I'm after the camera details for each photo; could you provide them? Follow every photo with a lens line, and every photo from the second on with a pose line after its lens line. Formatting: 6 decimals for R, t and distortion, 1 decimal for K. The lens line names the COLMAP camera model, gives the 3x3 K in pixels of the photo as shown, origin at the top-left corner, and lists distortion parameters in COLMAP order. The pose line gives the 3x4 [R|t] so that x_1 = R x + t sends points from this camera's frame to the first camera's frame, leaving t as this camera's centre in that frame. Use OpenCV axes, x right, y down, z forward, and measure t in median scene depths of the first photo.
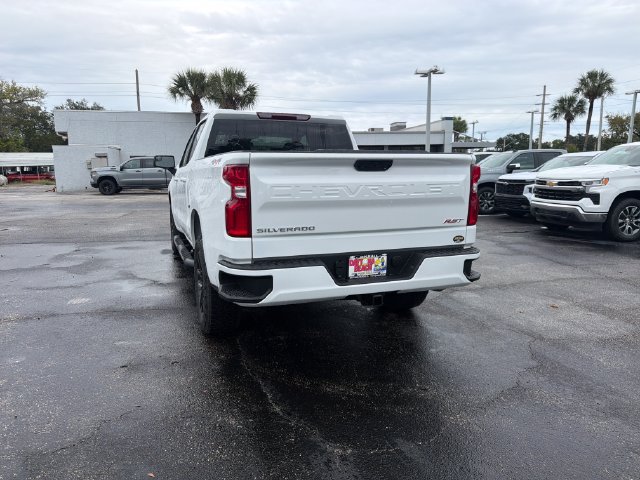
lens RADIAL K [[452.3, 0, 313.8], [0, 452.3, 240.2], [0, 0, 1]] dist [0.059801, -0.074944]
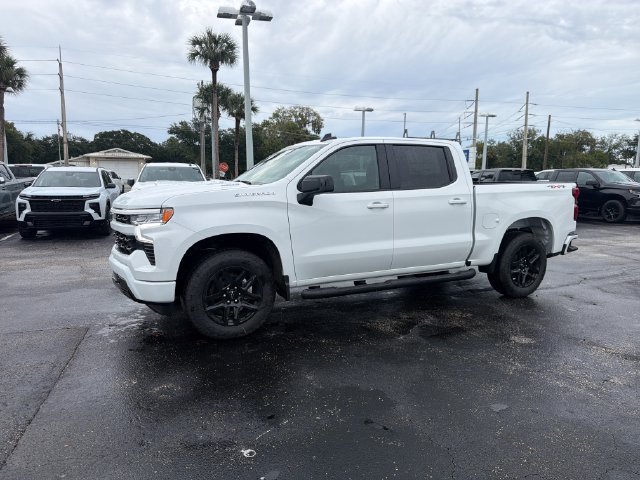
lens RADIAL K [[454.3, 0, 313.4], [0, 454.3, 240.3], [0, 0, 1]] dist [0.041491, -0.041601]
pose [[-0.093910, -0.132388, 0.986739, -0.263670], [0.149704, 0.977973, 0.145460, -0.049890], [-0.984261, 0.161379, -0.072022, 0.282118]]
